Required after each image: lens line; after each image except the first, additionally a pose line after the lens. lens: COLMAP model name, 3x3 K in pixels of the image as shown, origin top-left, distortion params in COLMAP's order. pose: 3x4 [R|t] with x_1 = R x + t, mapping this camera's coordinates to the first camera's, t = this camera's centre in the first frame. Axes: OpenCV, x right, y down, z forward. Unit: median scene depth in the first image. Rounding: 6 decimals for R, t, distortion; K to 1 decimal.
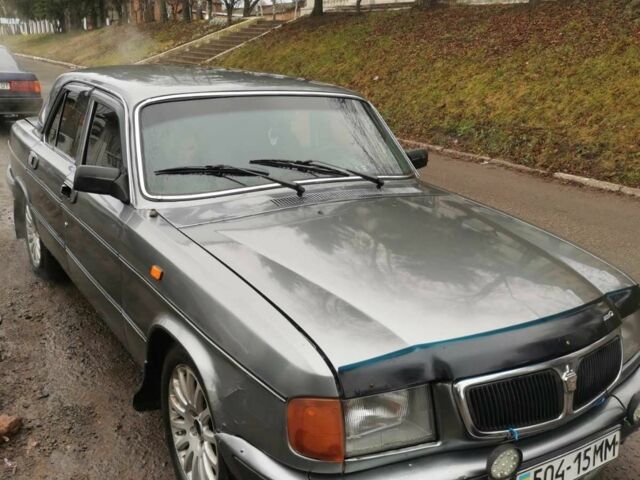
lens RADIAL K [[655.6, 0, 320.0], [0, 655.6, 240.0], [0, 0, 1]] dist [0.062135, -0.064769]
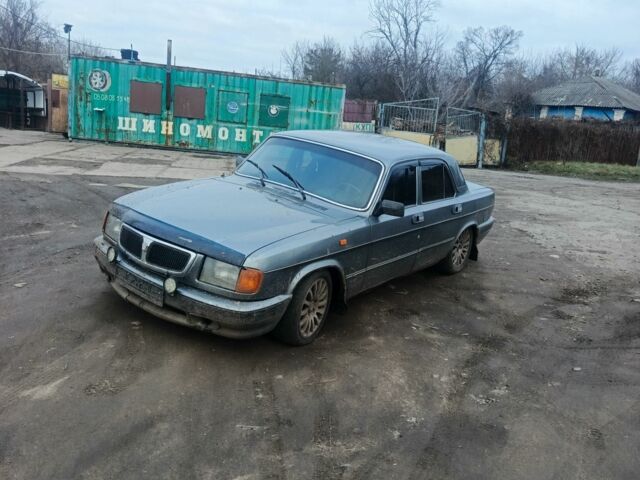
lens RADIAL K [[596.5, 0, 320.0], [0, 596.5, 240.0], [0, 0, 1]] dist [0.068413, -0.004199]
pose [[0.330841, 0.263527, -0.906144, 1.680075], [-0.398450, 0.909437, 0.119007, -0.199997], [0.855443, 0.321681, 0.405881, 0.461638]]
